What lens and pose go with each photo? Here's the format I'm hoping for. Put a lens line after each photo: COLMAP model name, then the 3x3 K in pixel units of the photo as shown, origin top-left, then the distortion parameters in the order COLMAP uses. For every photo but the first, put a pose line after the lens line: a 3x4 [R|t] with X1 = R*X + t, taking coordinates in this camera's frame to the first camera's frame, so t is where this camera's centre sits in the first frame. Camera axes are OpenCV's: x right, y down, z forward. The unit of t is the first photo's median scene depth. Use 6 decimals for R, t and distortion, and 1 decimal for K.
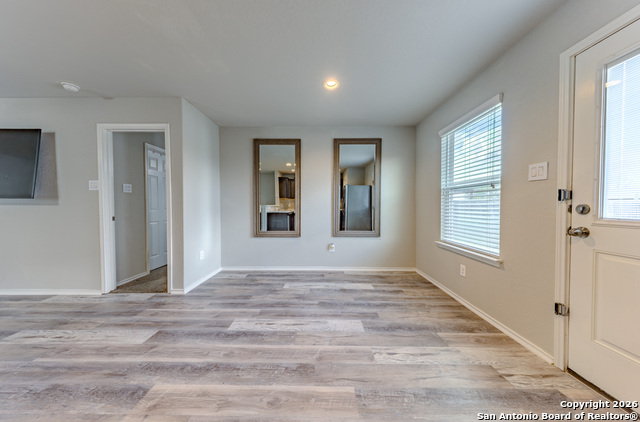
lens RADIAL K [[200.6, 0, 320.0], [0, 200.6, 211.0], [0, 0, 1]] dist [0.000956, -0.000047]
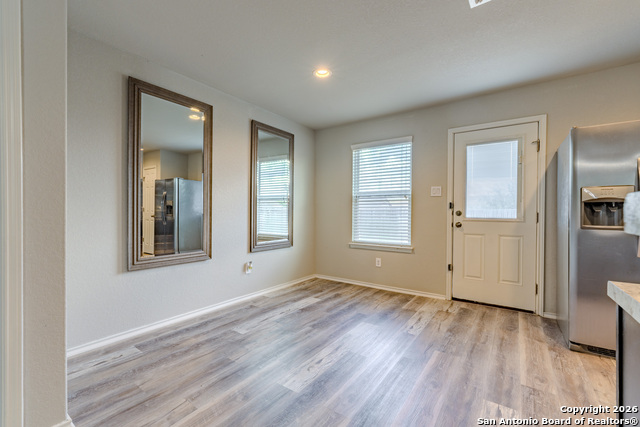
lens RADIAL K [[275.0, 0, 320.0], [0, 275.0, 216.0], [0, 0, 1]] dist [-0.000087, -0.000072]
pose [[0.571651, -0.010787, 0.820426, -0.933003], [0.015551, 0.999876, 0.002310, -0.004570], [-0.820350, 0.011438, 0.571748, 0.318053]]
